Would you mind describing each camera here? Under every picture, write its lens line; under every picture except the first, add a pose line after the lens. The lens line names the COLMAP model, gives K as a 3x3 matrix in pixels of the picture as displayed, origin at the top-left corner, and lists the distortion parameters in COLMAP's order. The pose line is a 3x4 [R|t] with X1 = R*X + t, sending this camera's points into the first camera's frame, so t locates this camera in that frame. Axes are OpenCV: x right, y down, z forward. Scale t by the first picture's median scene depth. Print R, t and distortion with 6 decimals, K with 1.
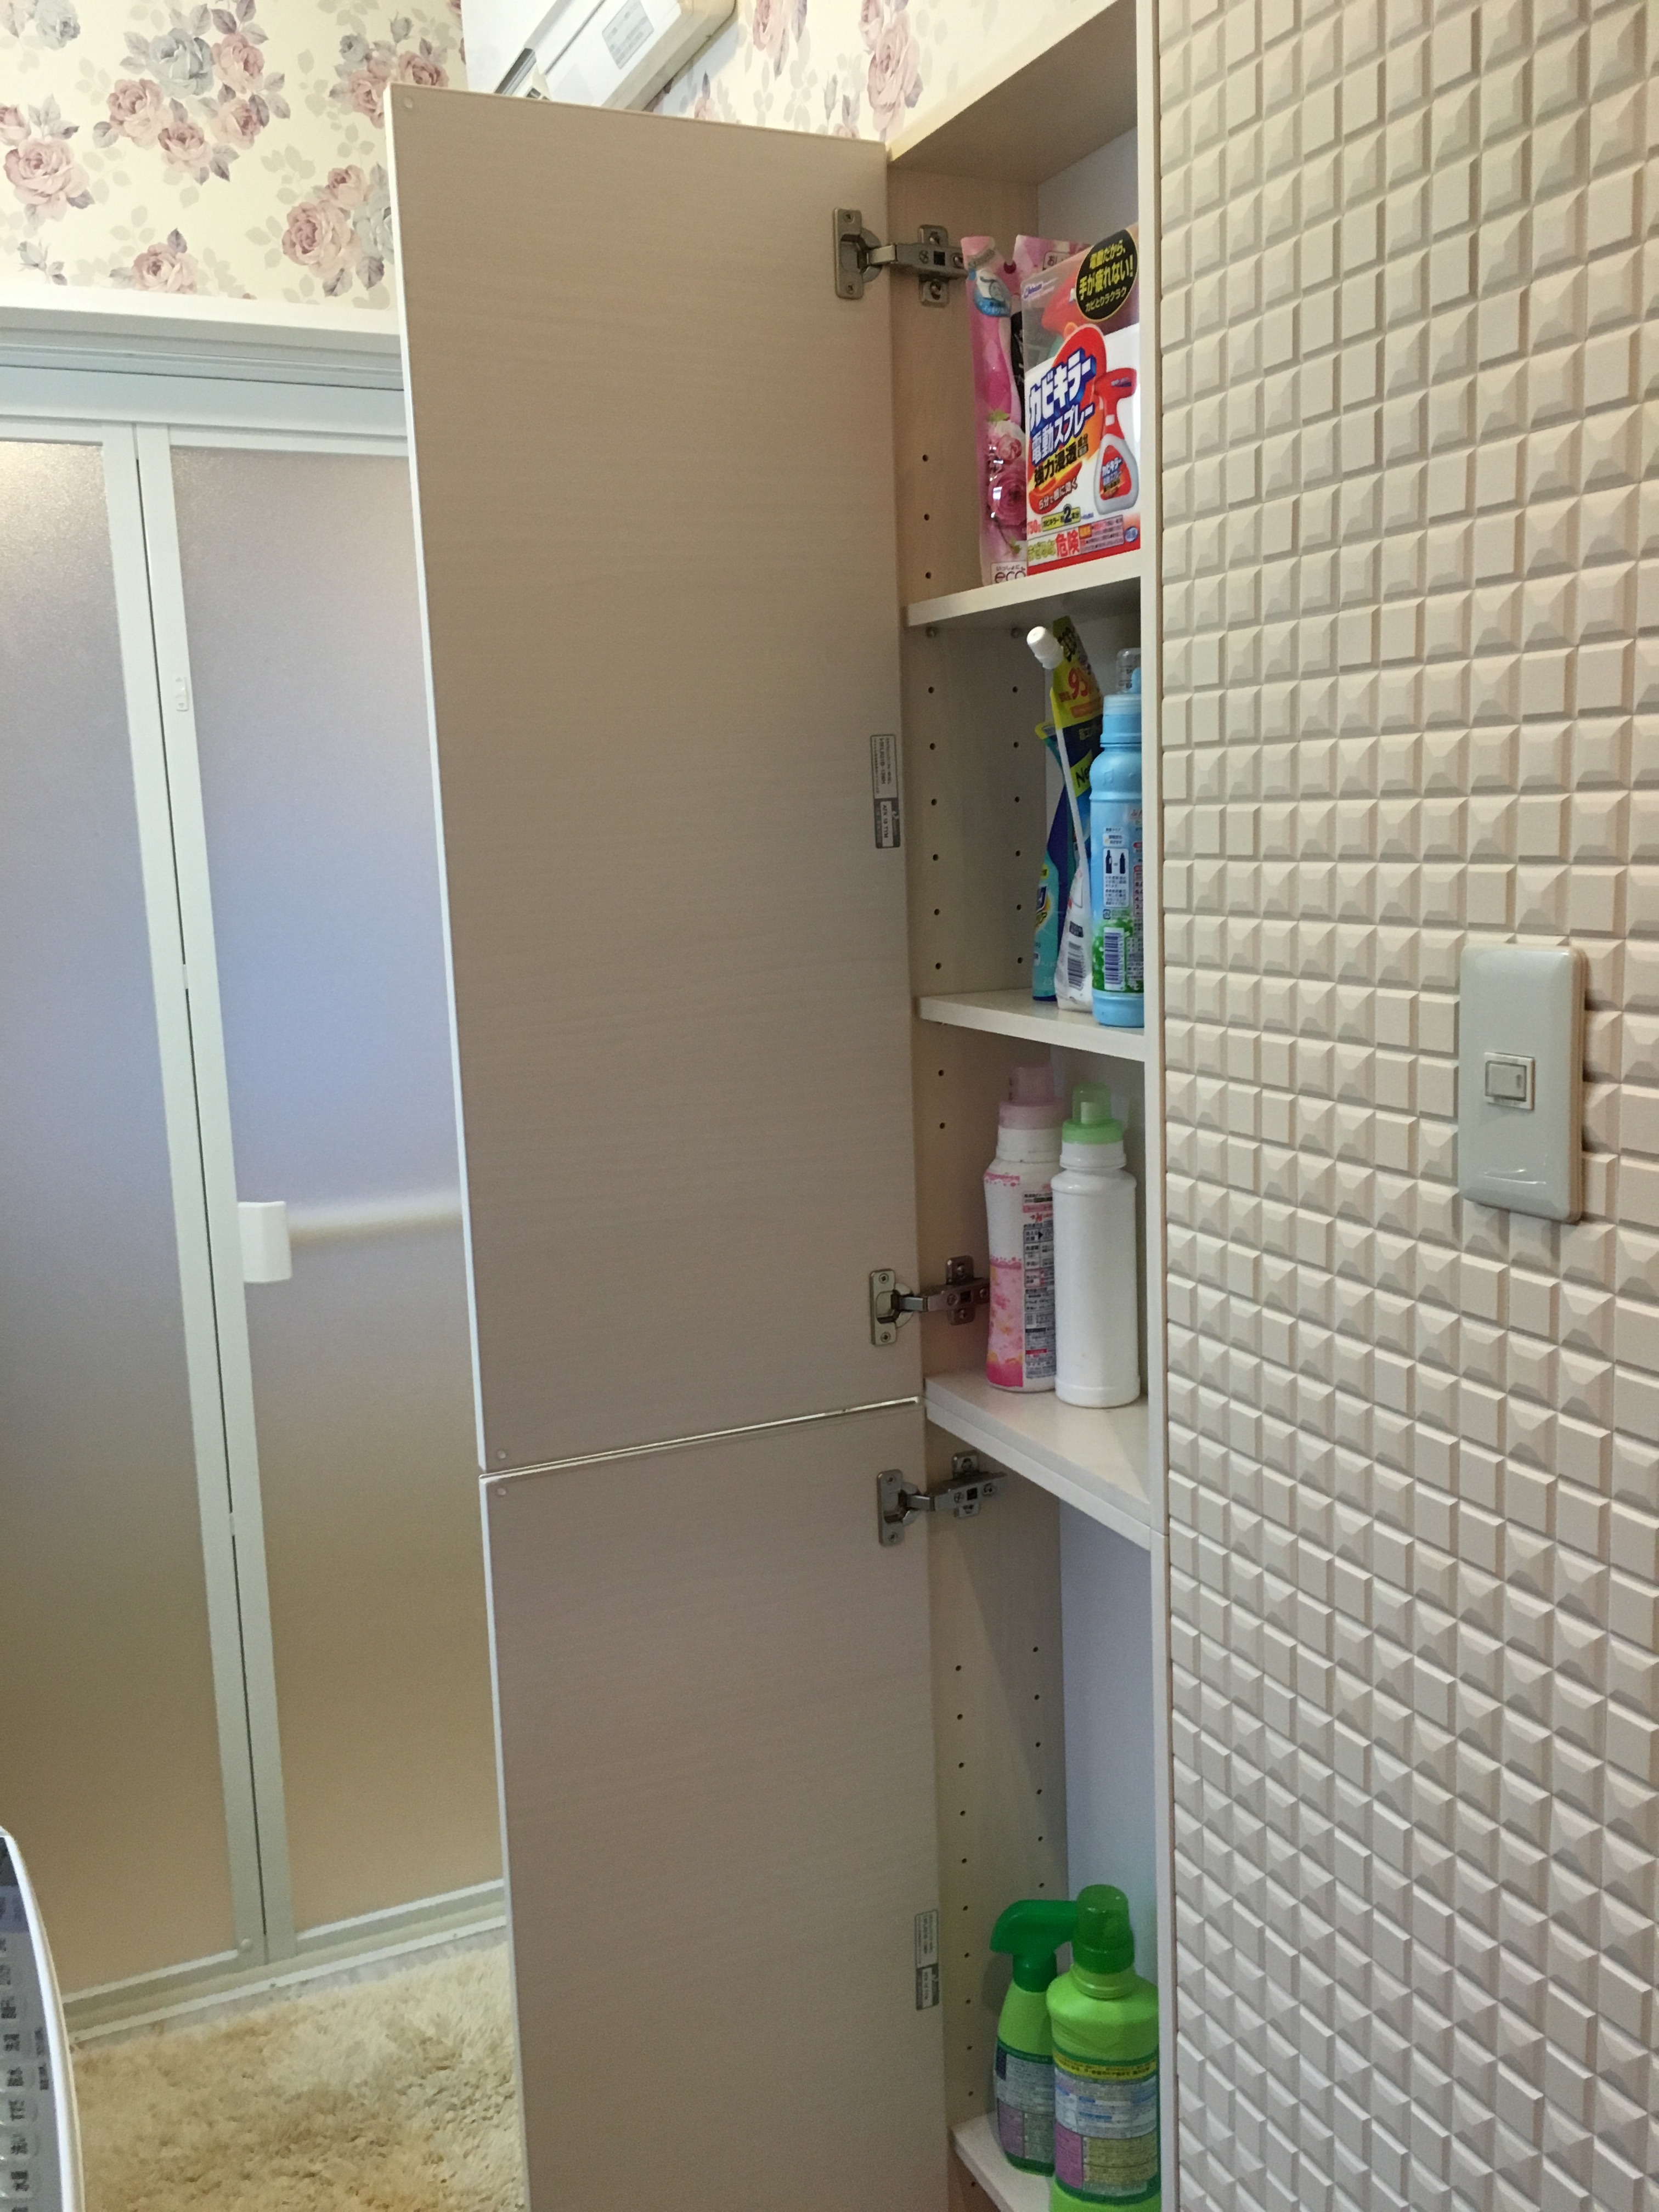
lens RADIAL K [[1907.5, 0, 829.5], [0, 1907.5, 1106.0], [0, 0, 1]] dist [0.078503, -0.120782]
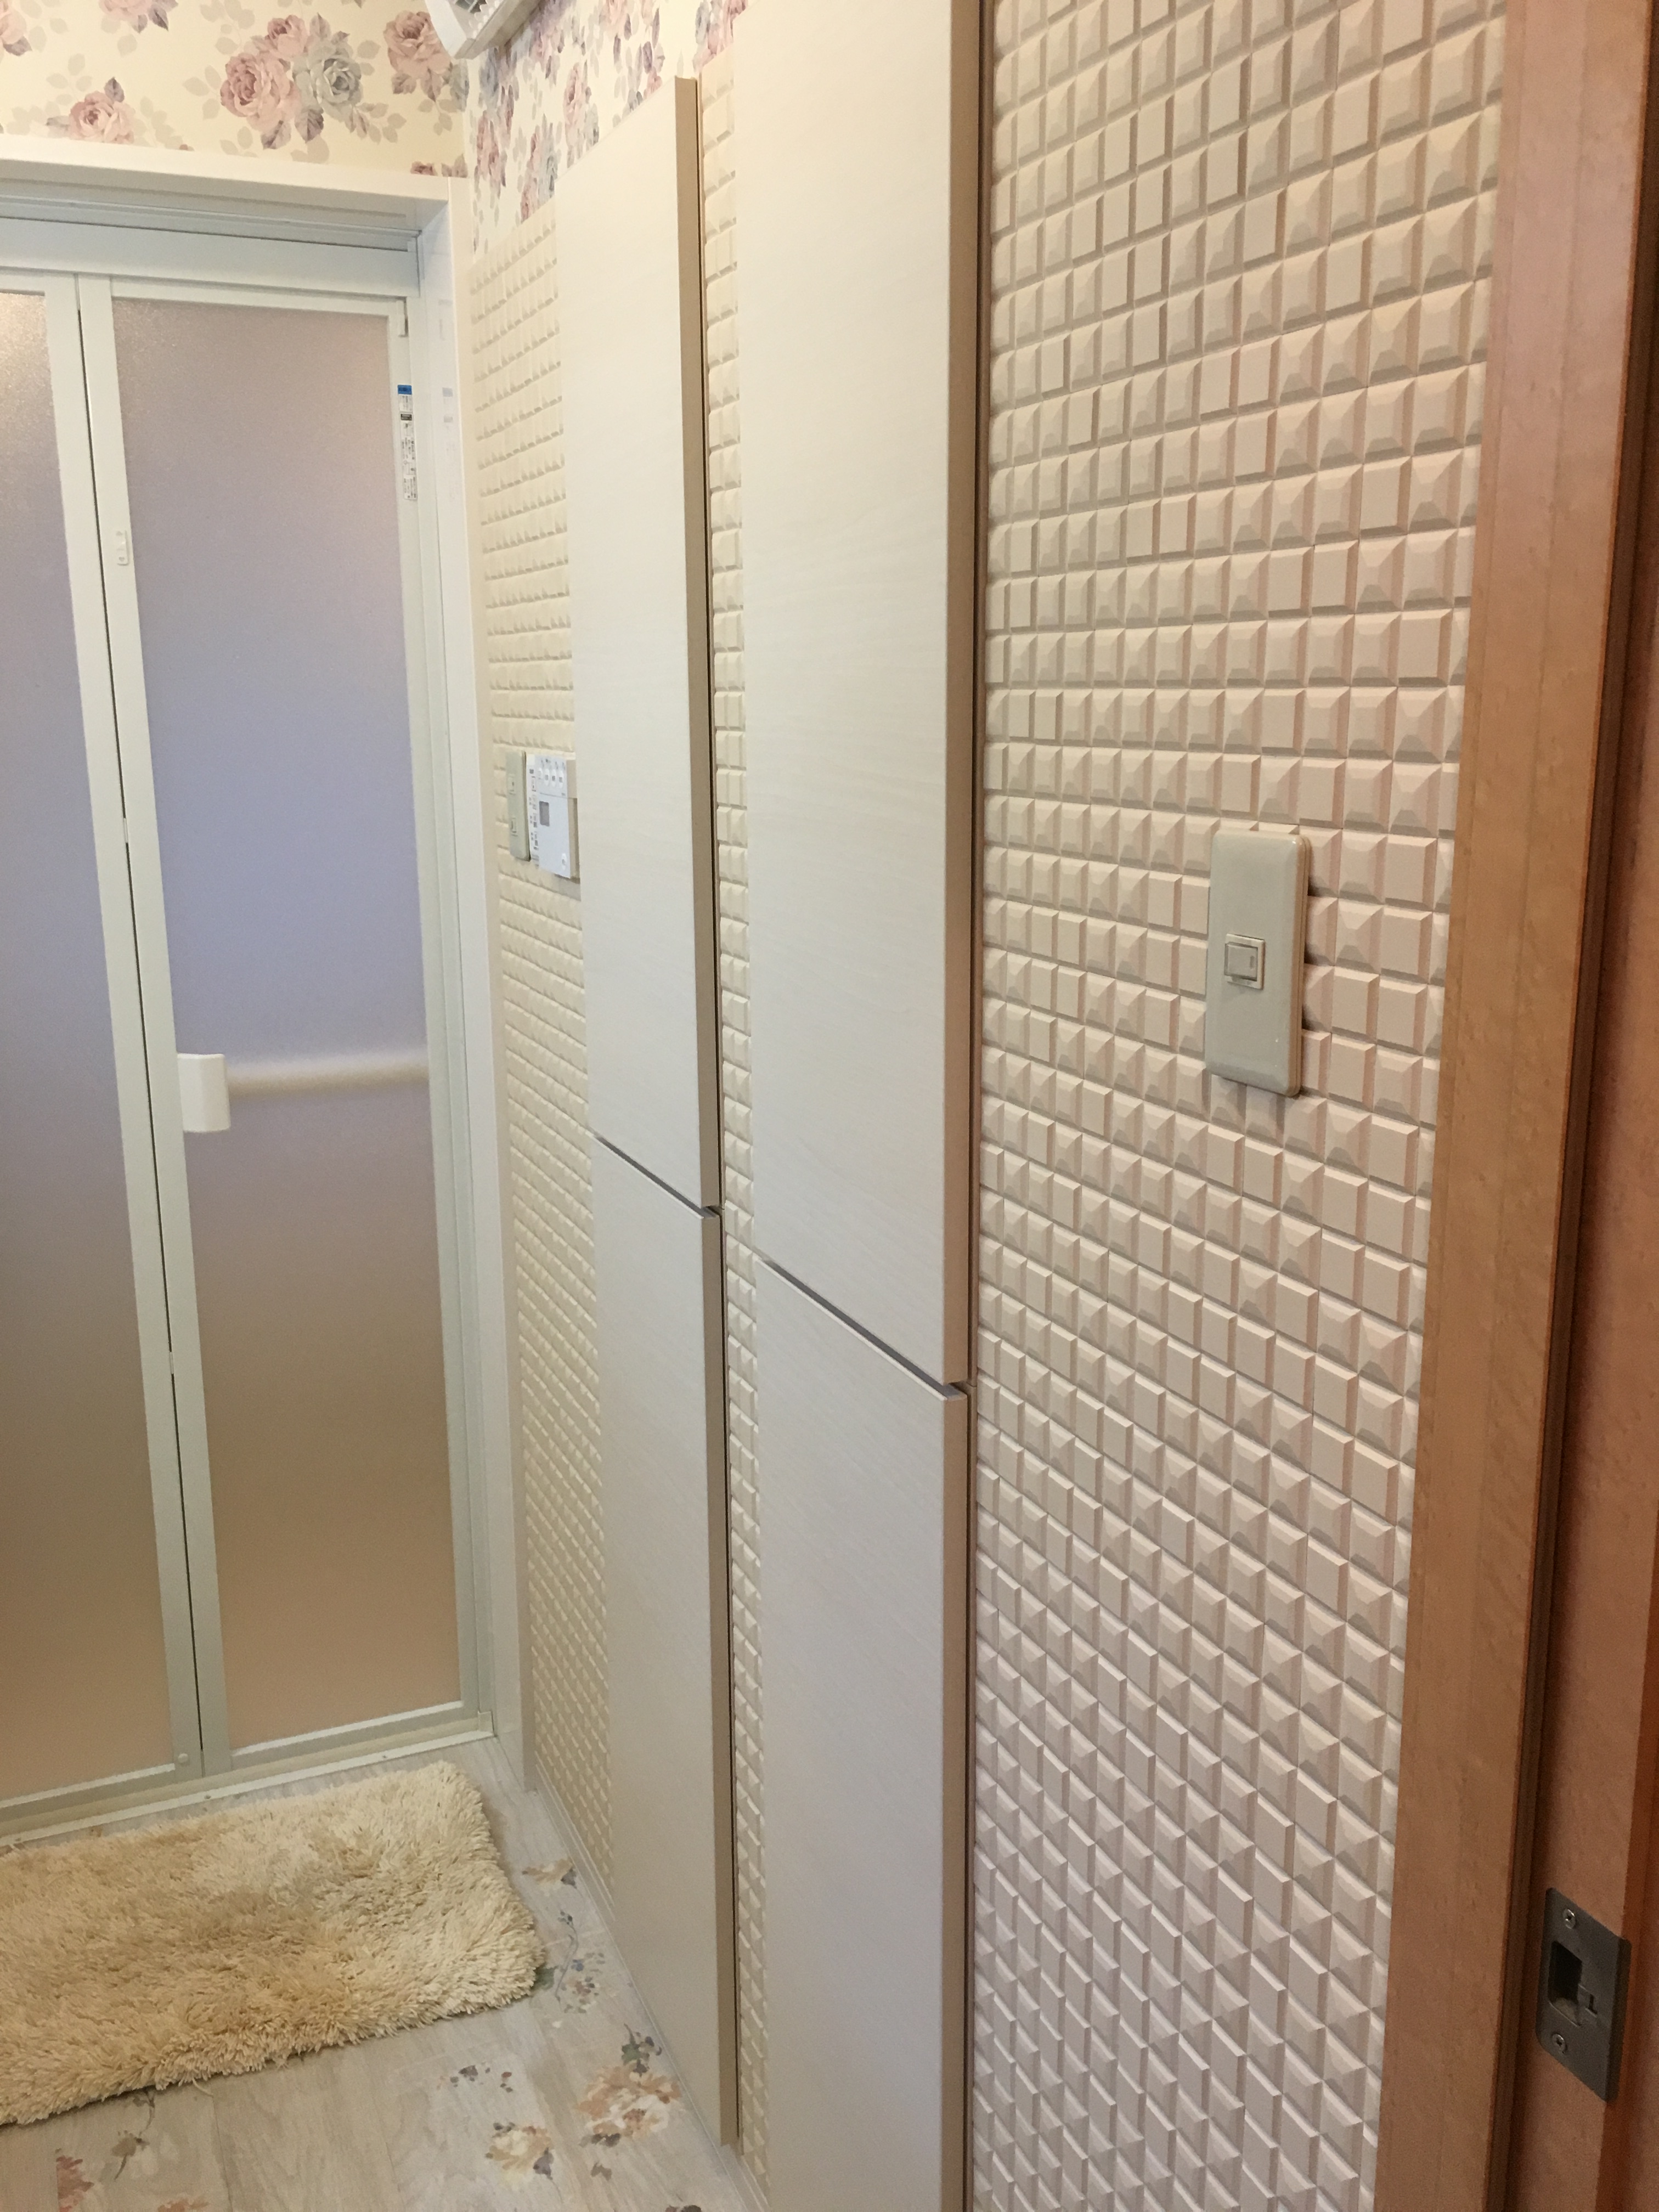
lens RADIAL K [[1907.5, 0, 829.5], [0, 1907.5, 1106.0], [0, 0, 1]] dist [0.078503, -0.120782]
pose [[0.999498, 0.029976, -0.010229, 0.120801], [-0.029266, 0.997543, 0.063654, 0.005334], [0.012112, -0.063322, 0.997920, -0.054226]]
